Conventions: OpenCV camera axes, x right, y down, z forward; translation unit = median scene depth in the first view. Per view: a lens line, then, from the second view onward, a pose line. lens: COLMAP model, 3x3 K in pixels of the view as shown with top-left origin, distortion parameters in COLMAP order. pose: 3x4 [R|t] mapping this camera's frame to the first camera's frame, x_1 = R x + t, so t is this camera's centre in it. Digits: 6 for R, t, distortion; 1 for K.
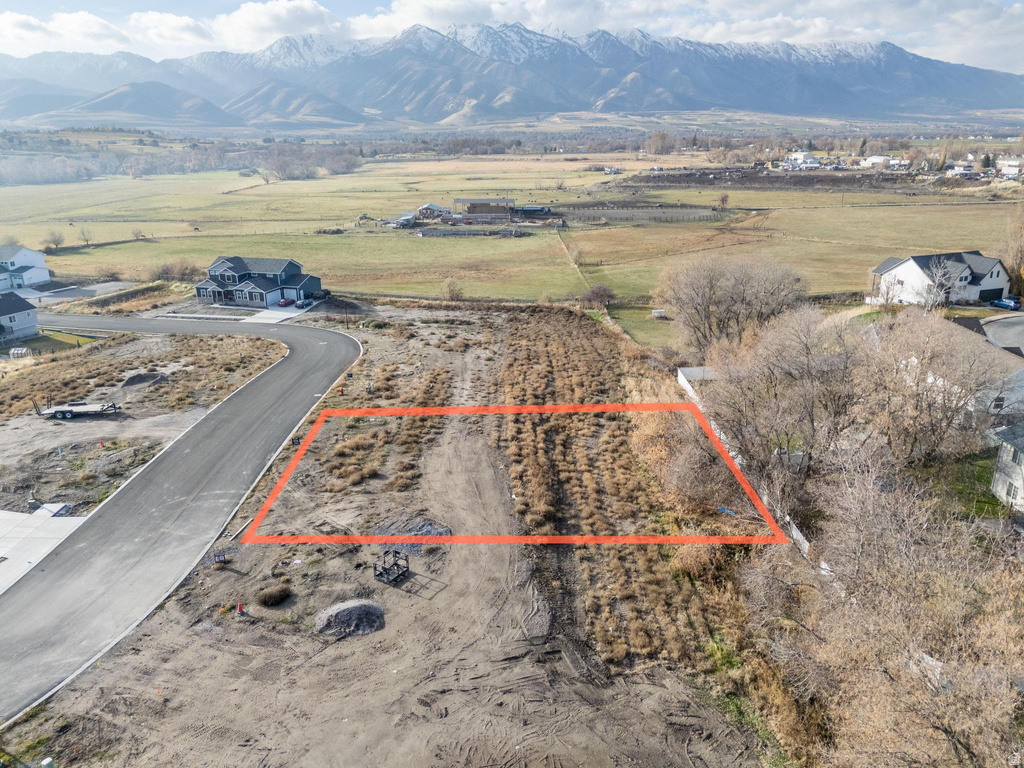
lens RADIAL K [[740.1, 0, 517.9], [0, 740.1, 388.9], [0, 0, 1]] dist [0.070065, -0.052610]
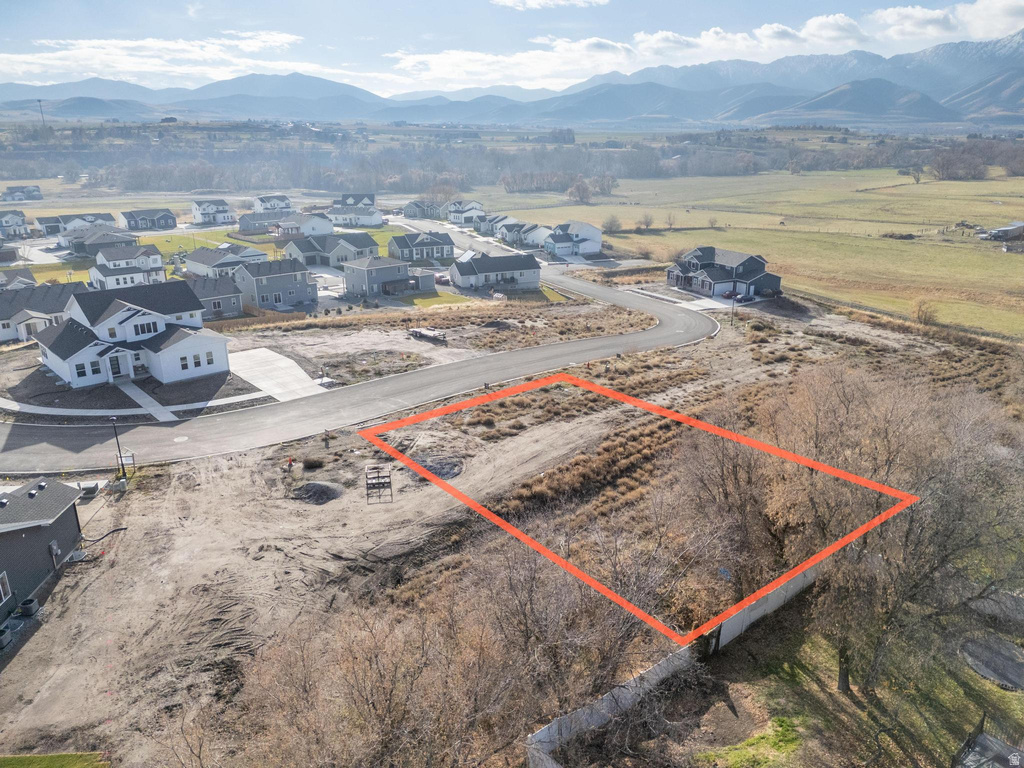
lens RADIAL K [[740.1, 0, 525.3], [0, 740.1, 392.5], [0, 0, 1]] dist [0.070065, -0.052610]
pose [[0.675465, 0.248035, -0.694425, 0.285241], [-0.242397, 0.964083, 0.108573, -0.032149], [0.696413, 0.094989, 0.711327, 0.087670]]
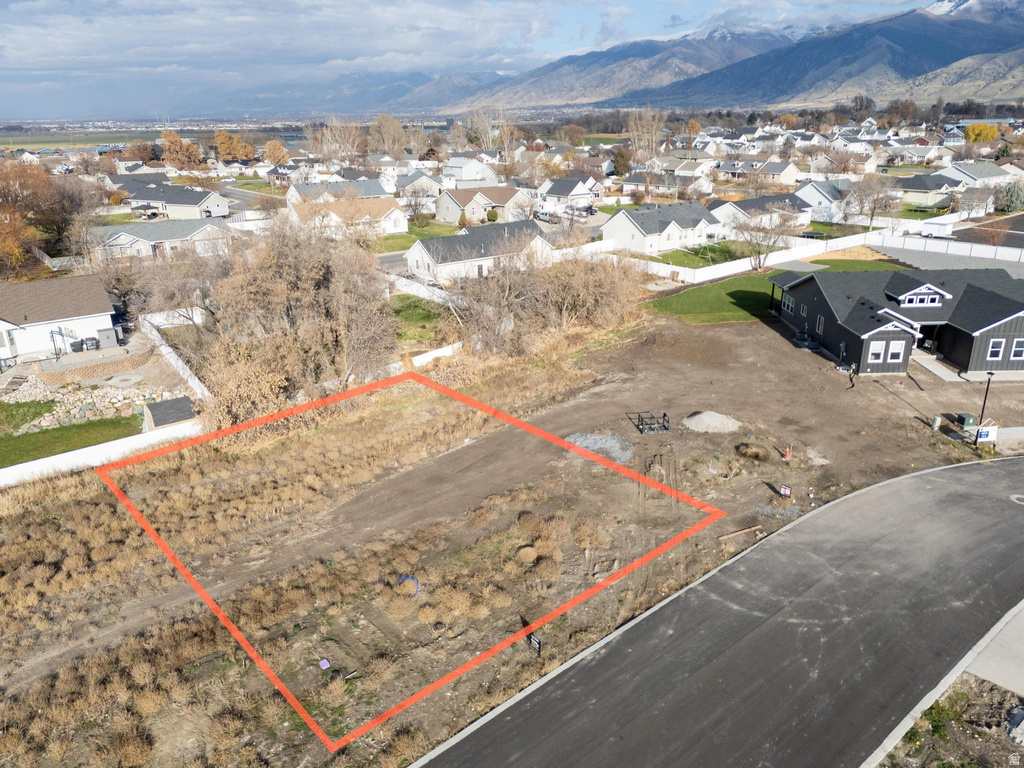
lens RADIAL K [[740.1, 0, 517.2], [0, 740.1, 385.9], [0, 0, 1]] dist [0.070065, -0.052610]
pose [[-0.627038, -0.249460, 0.737965, -0.286851], [0.270939, 0.818351, 0.506847, -0.144680], [-0.730353, 0.517756, -0.445549, 0.546511]]
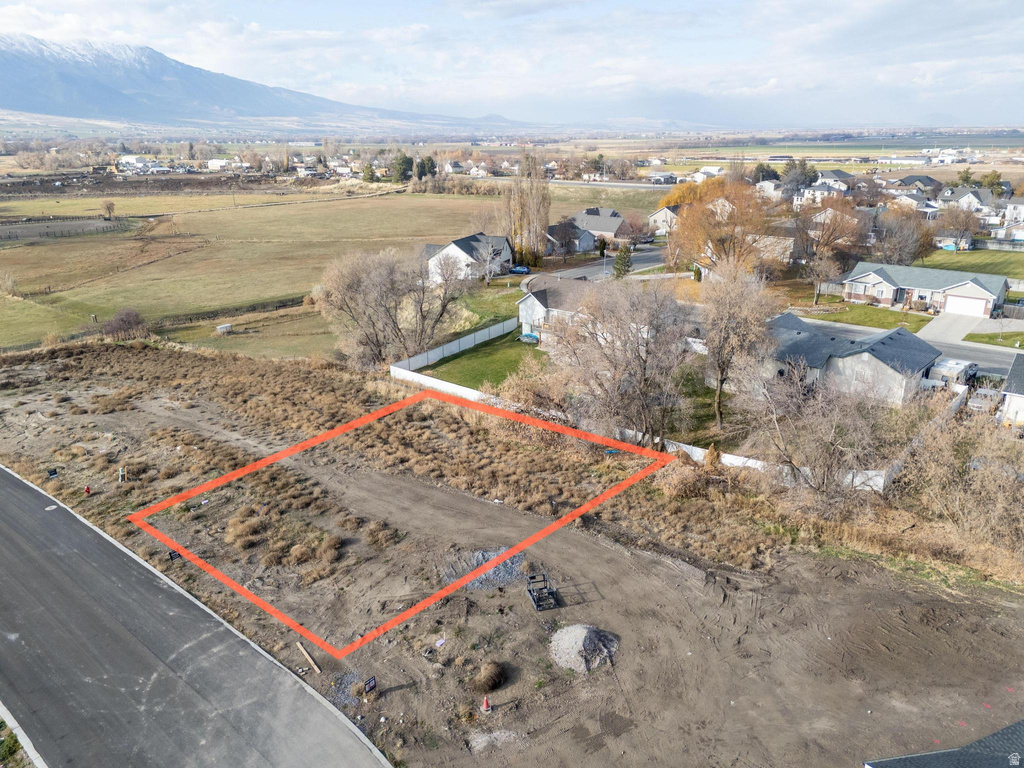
lens RADIAL K [[740.1, 0, 518.3], [0, 740.1, 386.9], [0, 0, 1]] dist [0.070065, -0.052610]
pose [[0.664546, -0.240030, 0.707647, -0.267346], [0.244737, 0.964686, 0.097385, -0.037176], [-0.706033, 0.108470, 0.699823, 0.113200]]
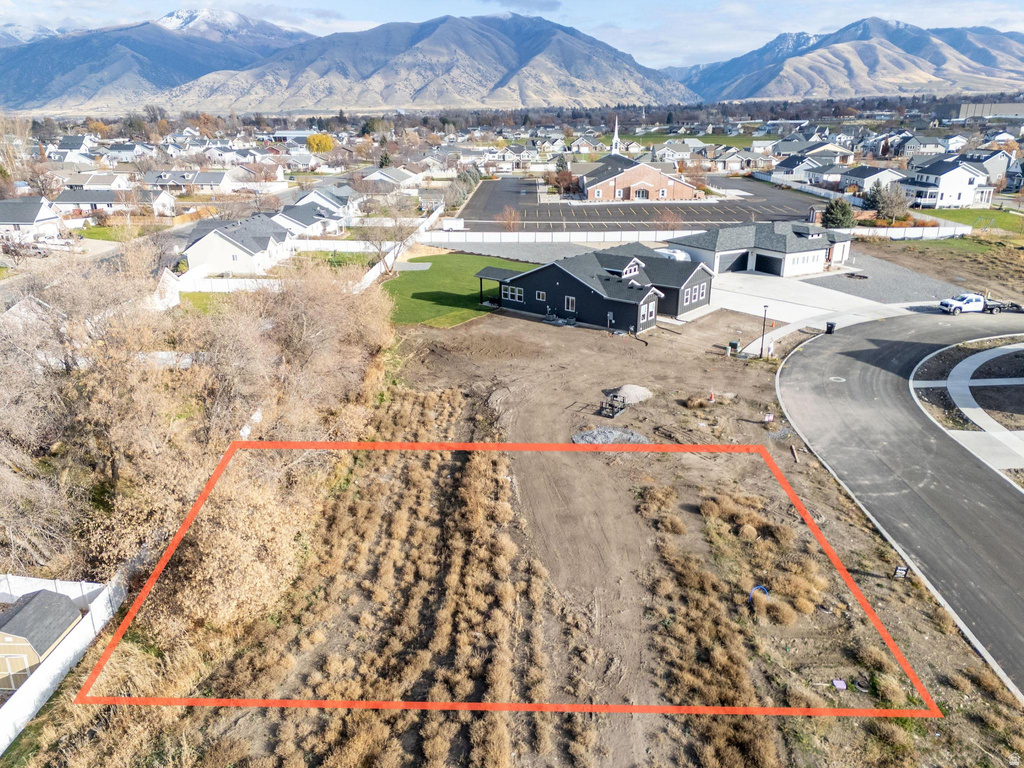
lens RADIAL K [[740.1, 0, 513.8], [0, 740.1, 390.5], [0, 0, 1]] dist [0.070065, -0.052610]
pose [[-0.999253, 0.001903, 0.038599, -0.018548], [0.025807, 0.776310, 0.629823, -0.185739], [-0.028766, 0.630349, -0.775779, 0.651418]]
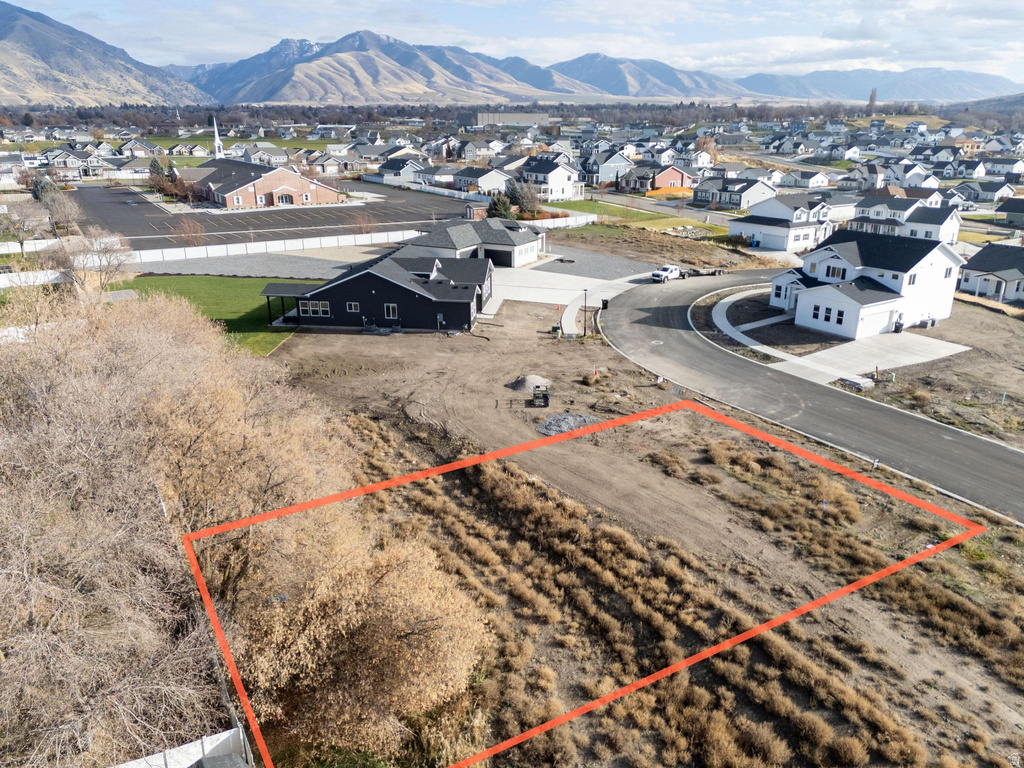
lens RADIAL K [[740.1, 0, 511.0], [0, 740.1, 391.7], [0, 0, 1]] dist [0.070065, -0.052610]
pose [[-0.853129, 0.188061, -0.486625, 0.166649], [-0.161479, 0.791772, 0.589086, -0.172483], [0.496080, 0.581146, -0.645115, 0.604943]]
